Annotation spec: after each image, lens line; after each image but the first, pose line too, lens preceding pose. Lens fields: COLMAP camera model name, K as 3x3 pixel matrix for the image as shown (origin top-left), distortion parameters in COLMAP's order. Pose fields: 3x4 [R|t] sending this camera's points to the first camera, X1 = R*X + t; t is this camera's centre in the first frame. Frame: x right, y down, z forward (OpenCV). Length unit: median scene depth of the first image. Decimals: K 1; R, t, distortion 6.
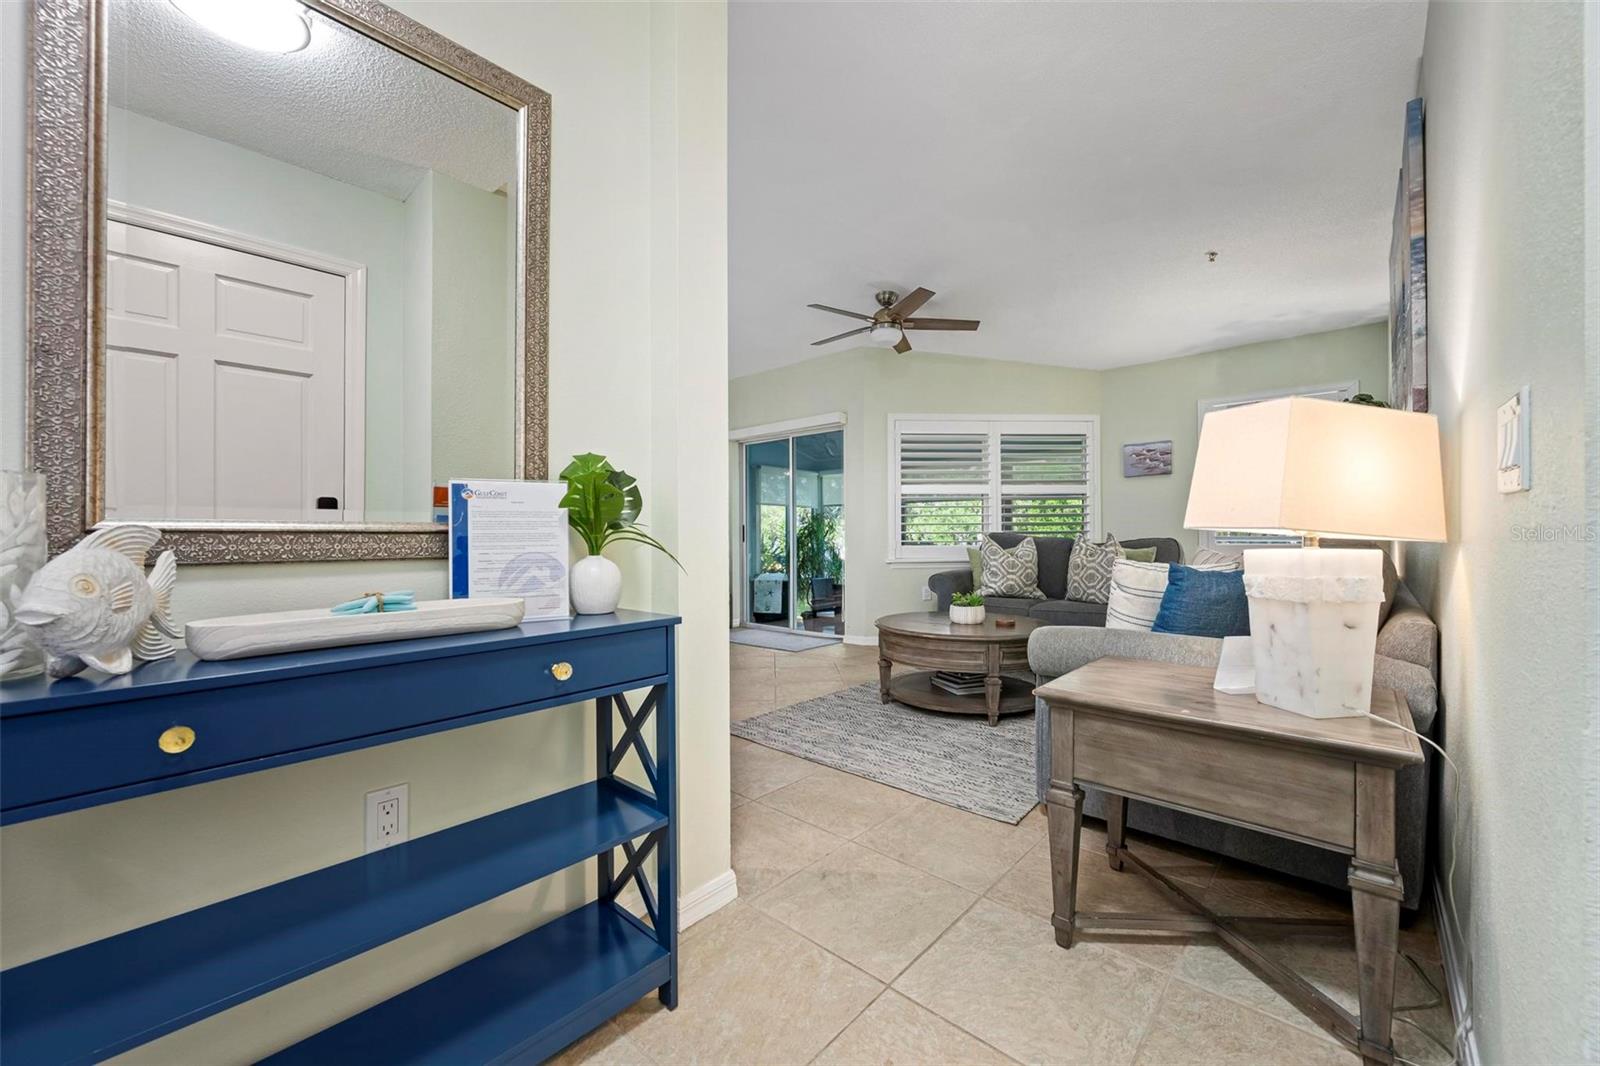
lens RADIAL K [[592.0, 0, 836.3], [0, 592.0, 532.6], [0, 0, 1]] dist [-0.000075, -0.000020]
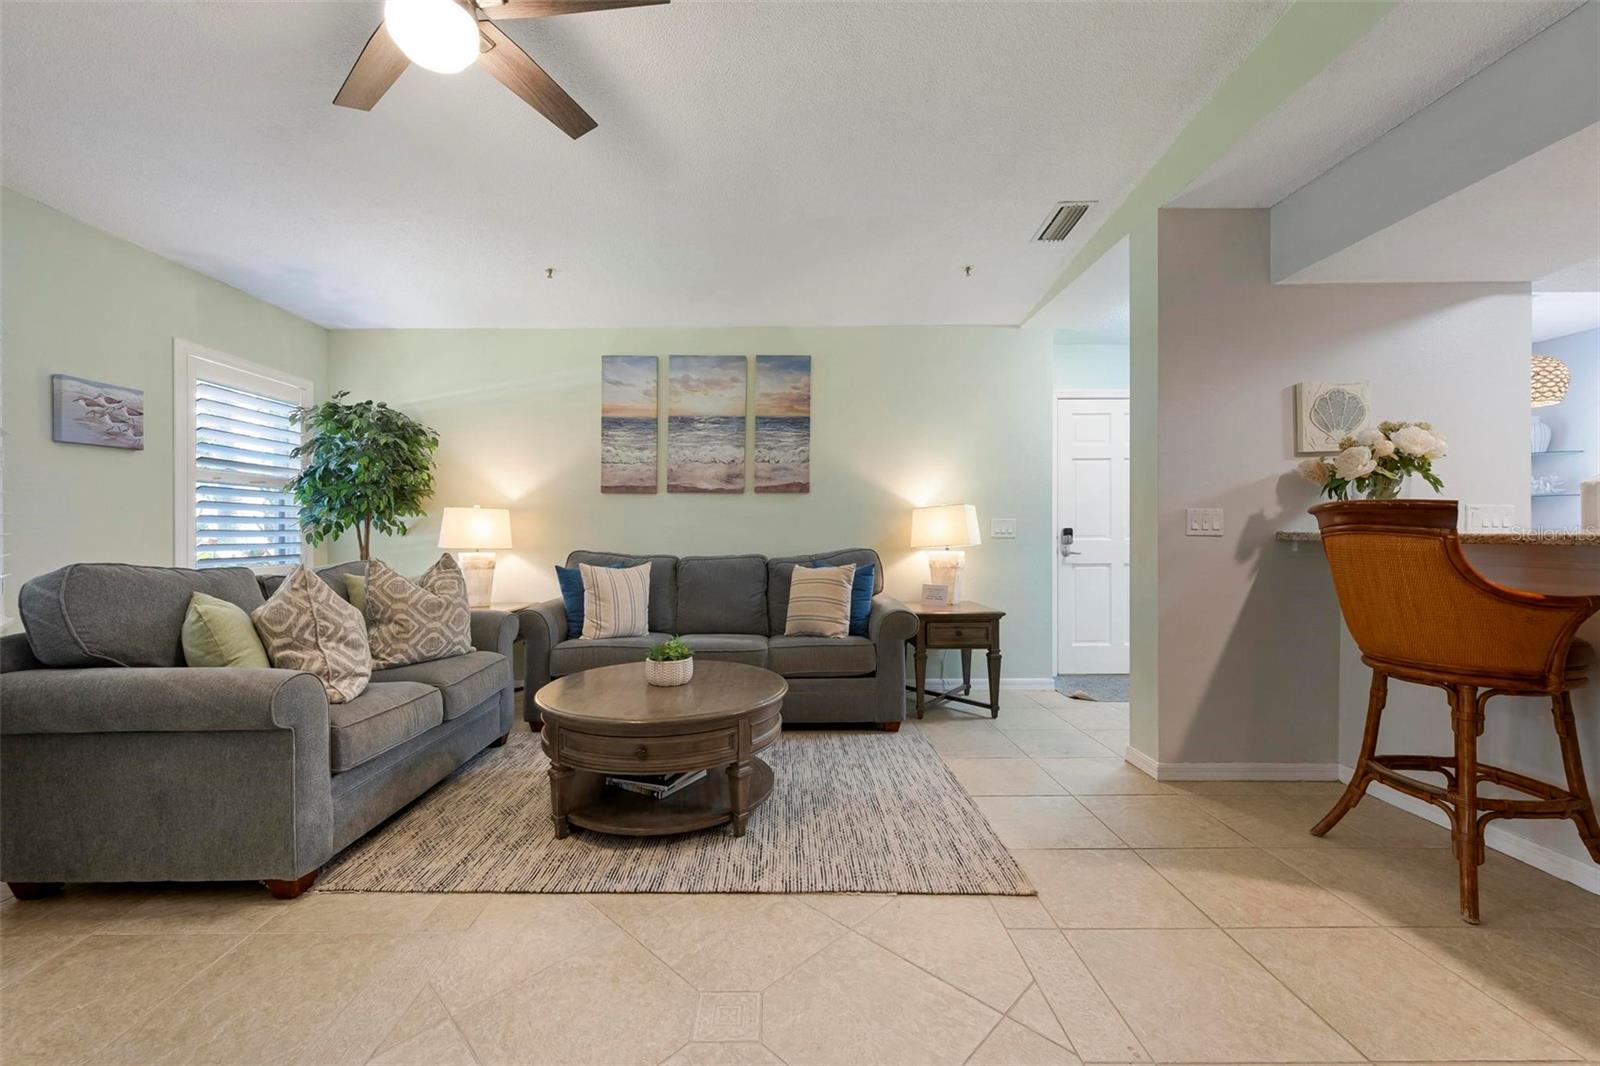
lens RADIAL K [[724.8, 0, 780.0], [0, 724.8, 534.1], [0, 0, 1]] dist [0.000663, 0.000010]
pose [[-0.661088, 0.007882, 0.750267, -0.401423], [0.011056, 0.999939, -0.000763, -0.015723], [-0.750227, 0.007790, -0.661134, 1.160676]]
